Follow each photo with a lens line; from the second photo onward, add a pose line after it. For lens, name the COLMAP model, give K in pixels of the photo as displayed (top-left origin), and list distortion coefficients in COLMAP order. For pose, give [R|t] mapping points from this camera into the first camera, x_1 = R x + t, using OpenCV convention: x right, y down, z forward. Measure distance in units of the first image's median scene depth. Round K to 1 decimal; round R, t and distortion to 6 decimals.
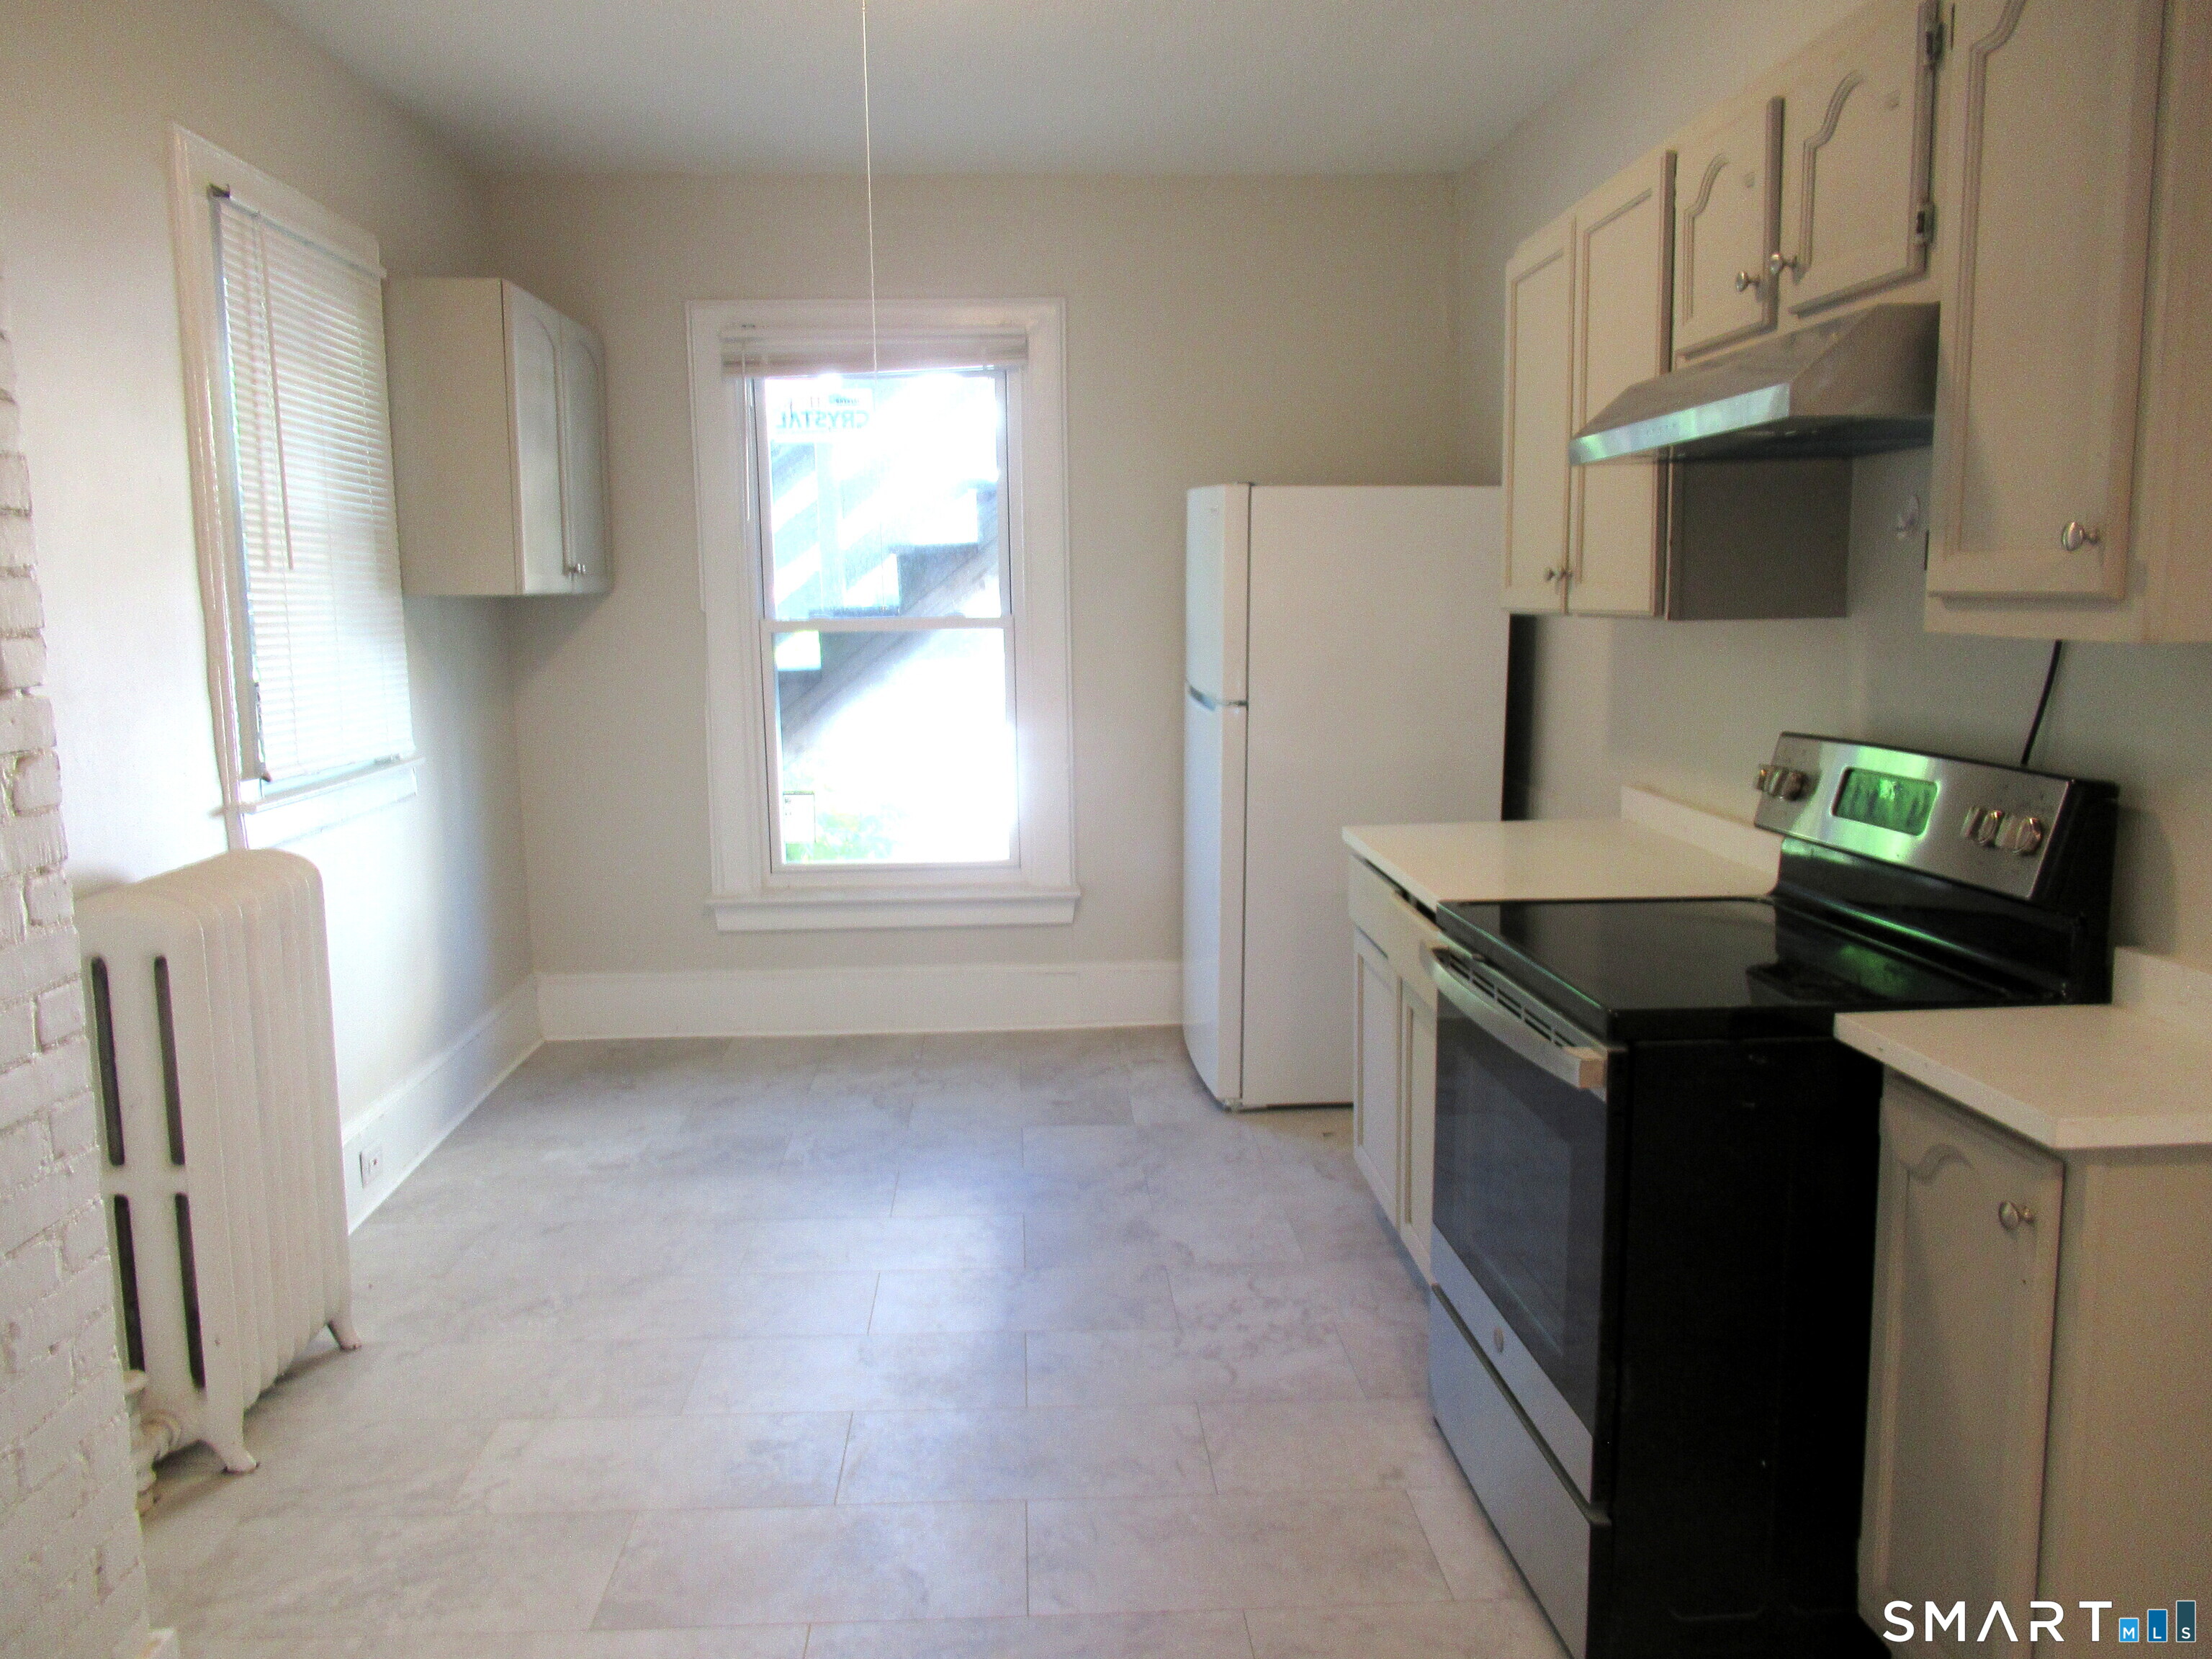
lens RADIAL K [[1652.4, 0, 1106.0], [0, 1652.4, 829.5], [0, 0, 1]] dist [-0.007879, -0.000660]
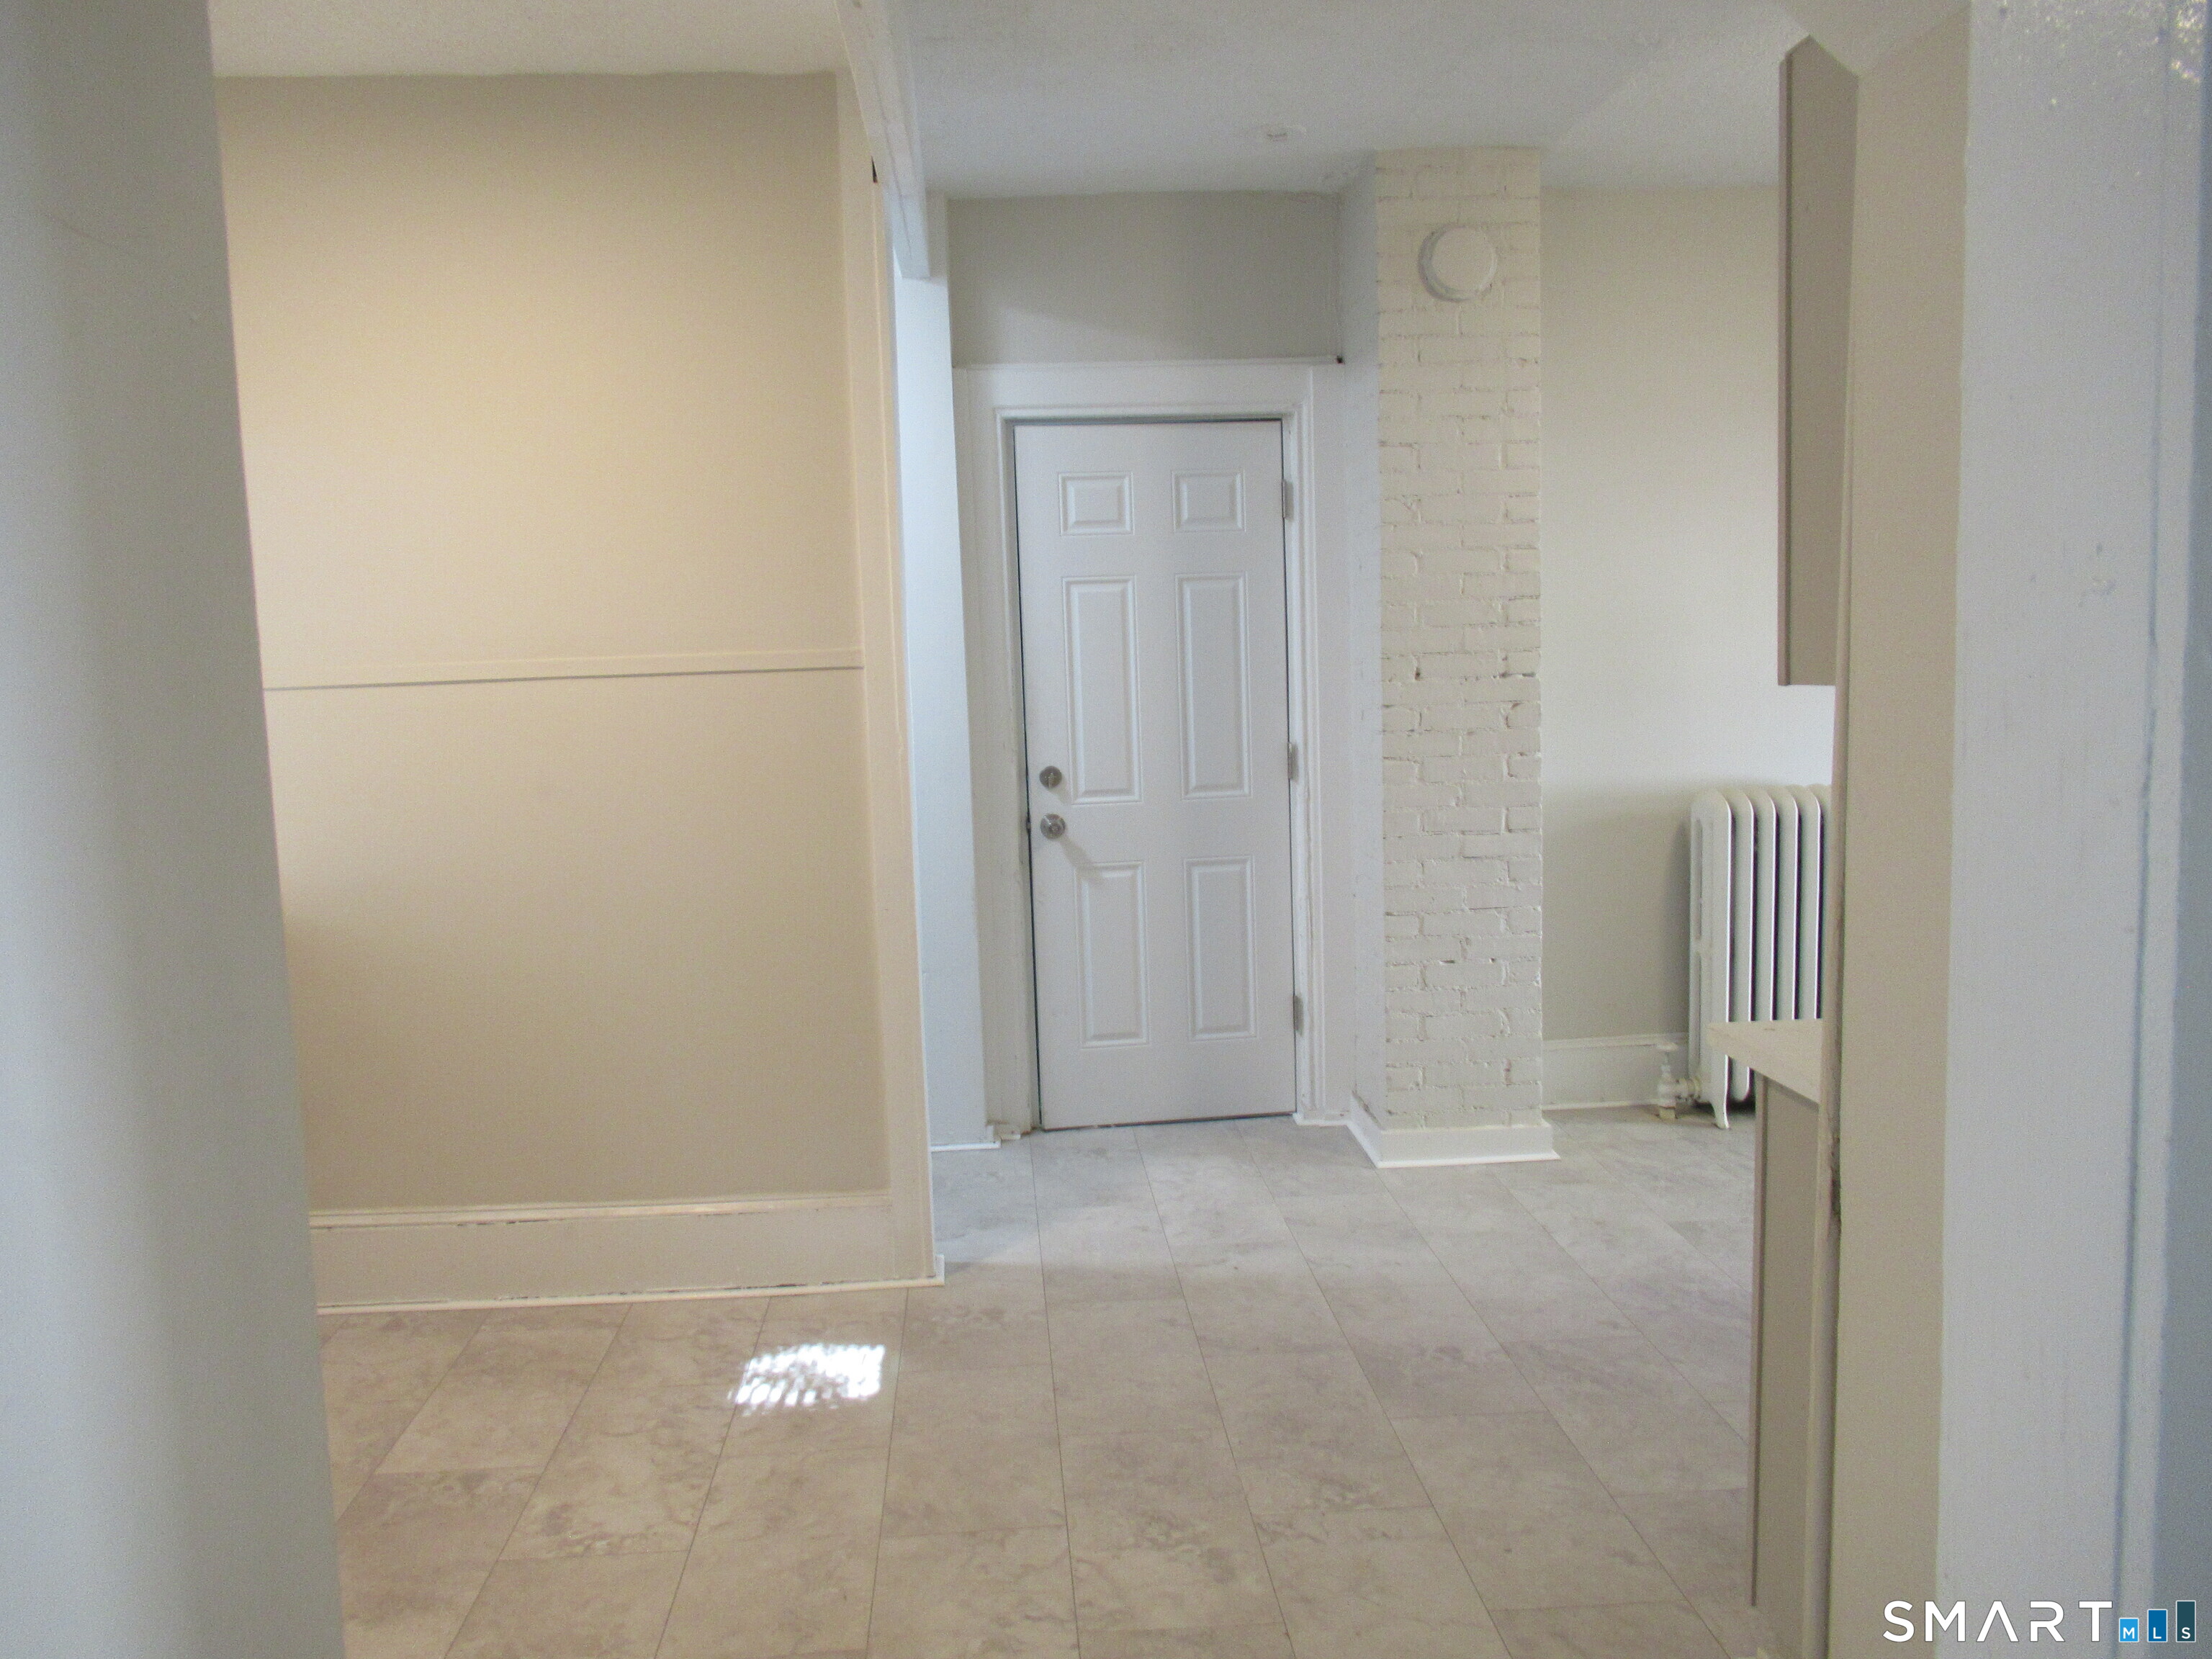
lens RADIAL K [[1652.4, 0, 1106.0], [0, 1652.4, 829.5], [0, 0, 1]] dist [-0.007879, -0.000660]
pose [[0.018266, 0.120765, -0.992513, 0.822891], [-0.112731, 0.986597, 0.117971, -0.038705], [0.993458, 0.109732, 0.031635, 0.187356]]
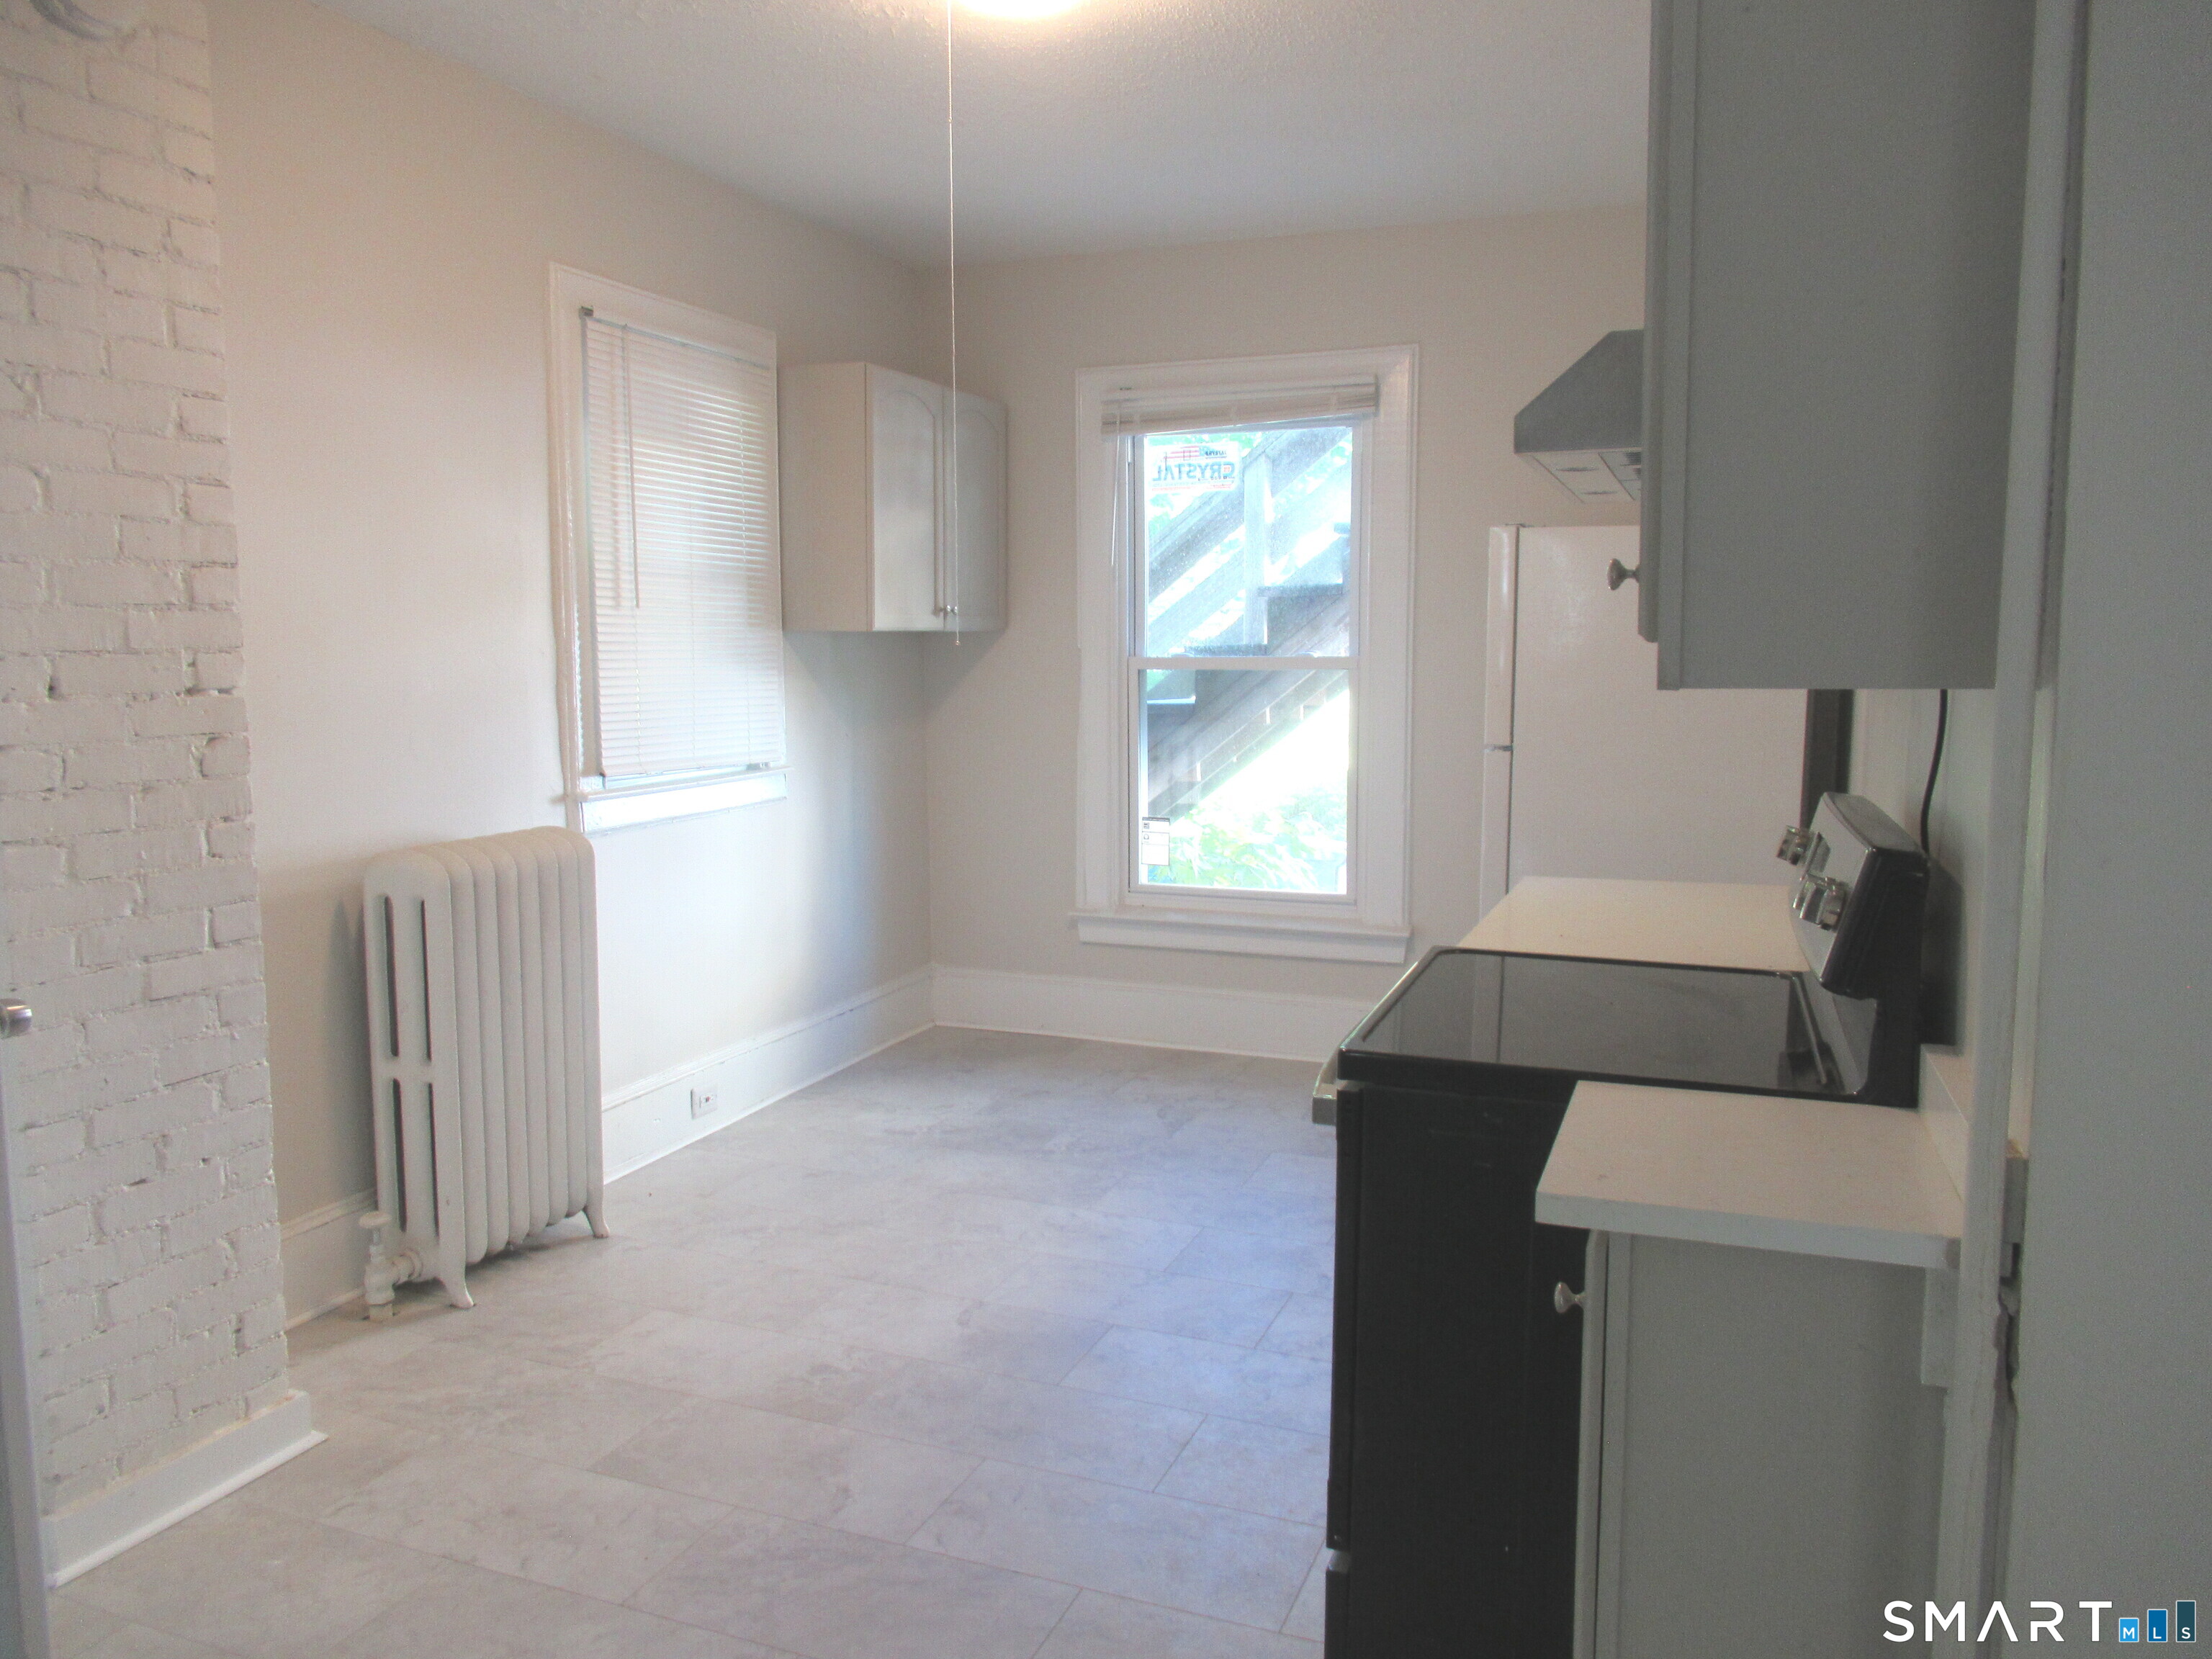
lens RADIAL K [[1652.4, 0, 1106.0], [0, 1652.4, 829.5], [0, 0, 1]] dist [-0.007879, -0.000660]
pose [[0.910125, 0.057874, -0.410272, 0.310875], [-0.068776, 0.997562, -0.011850, -0.000364], [0.408585, 0.039002, 0.911886, 0.013556]]
